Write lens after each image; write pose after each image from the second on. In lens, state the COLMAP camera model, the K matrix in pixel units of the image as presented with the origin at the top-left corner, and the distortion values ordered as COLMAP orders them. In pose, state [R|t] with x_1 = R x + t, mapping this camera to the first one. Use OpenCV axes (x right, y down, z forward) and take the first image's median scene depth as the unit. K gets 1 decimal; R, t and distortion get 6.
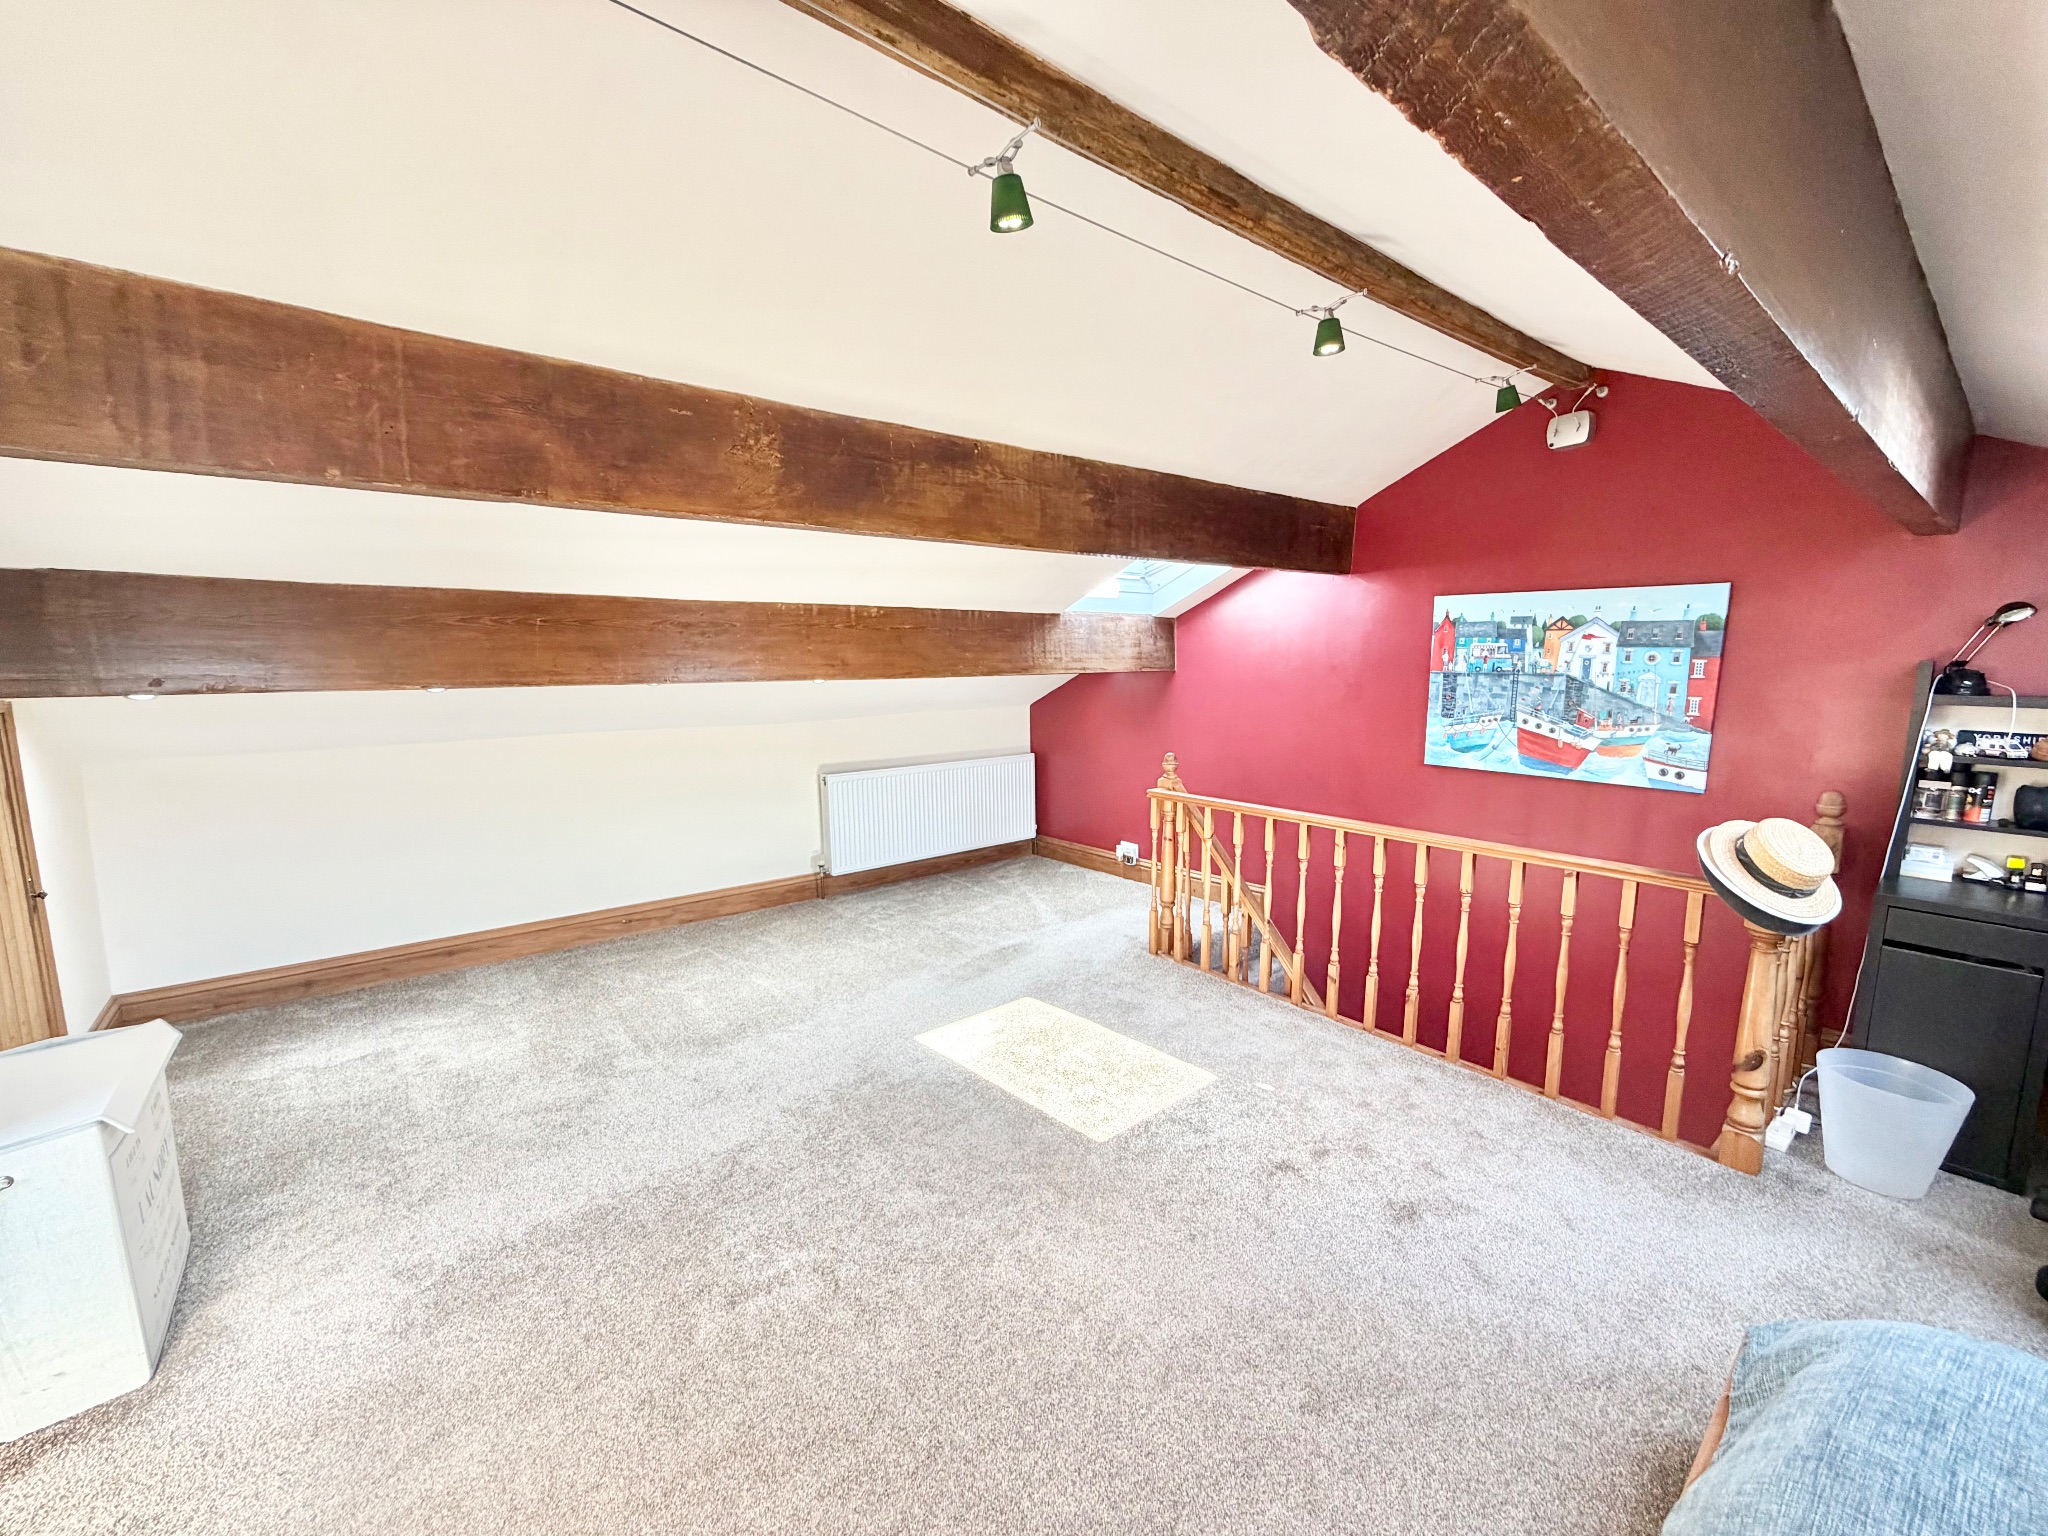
lens RADIAL K [[822.6, 0, 1024.8], [0, 822.6, 773.4], [0, 0, 1]] dist [0.001369, 0.000629]
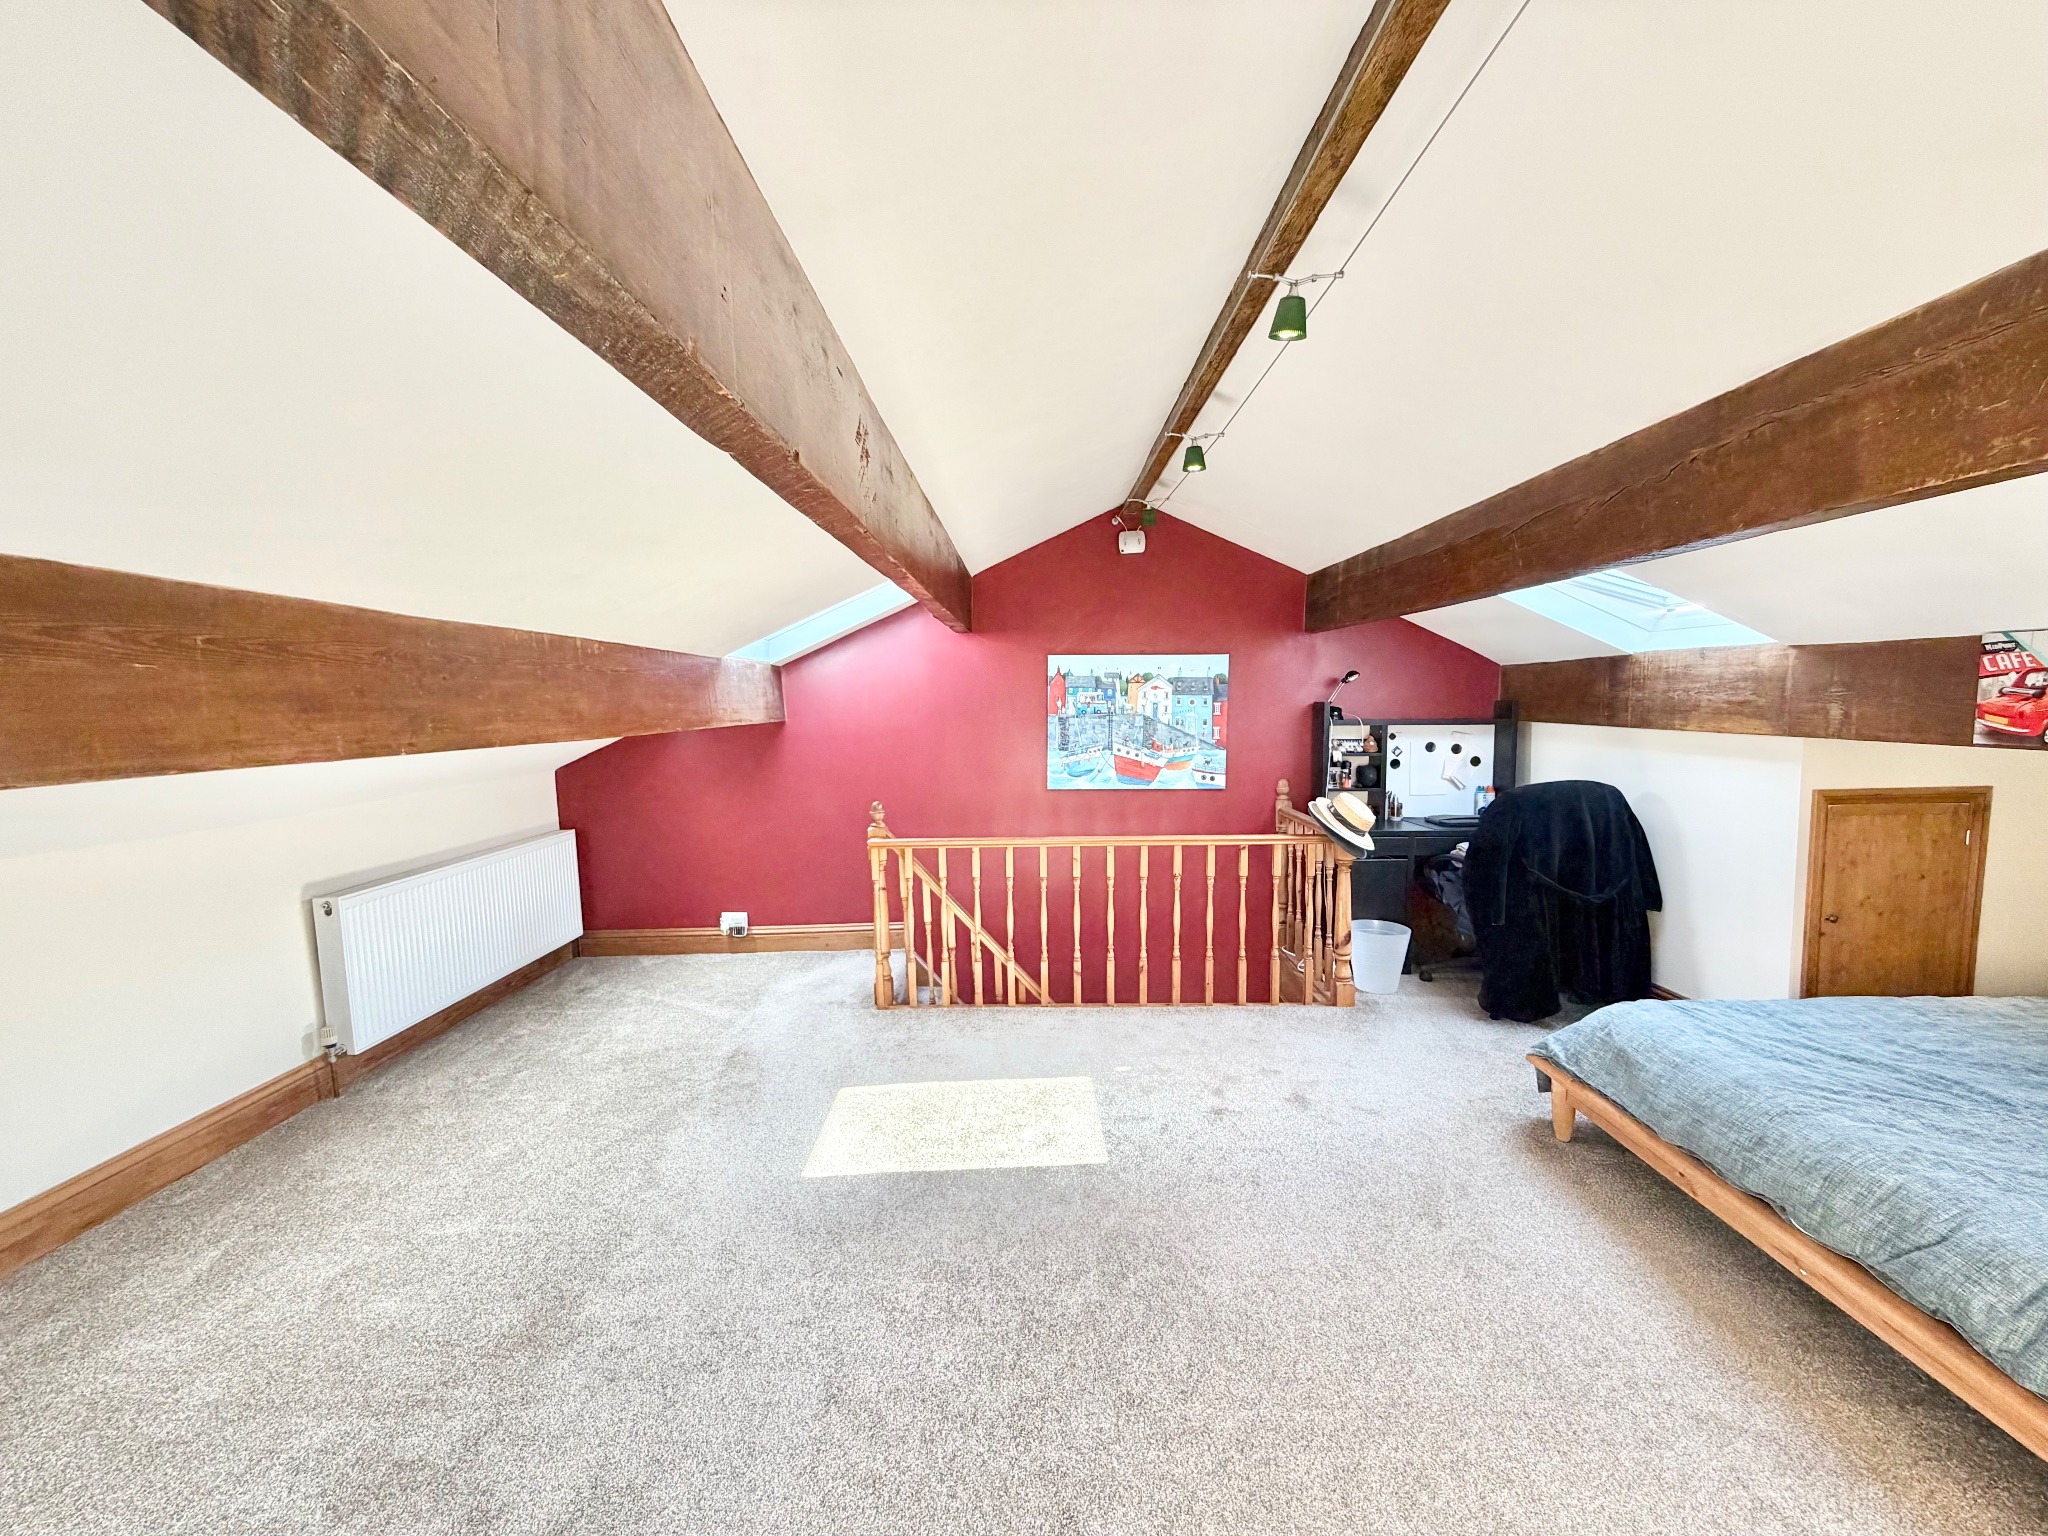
lens RADIAL K [[822.6, 0, 1018.6], [0, 822.6, 771.7], [0, 0, 1]] dist [0.001369, 0.000629]
pose [[0.642995, -0.071307, 0.762543, -0.540912], [0.120274, 0.992704, -0.008589, -0.036459], [-0.756367, 0.097237, 0.646880, 0.261514]]
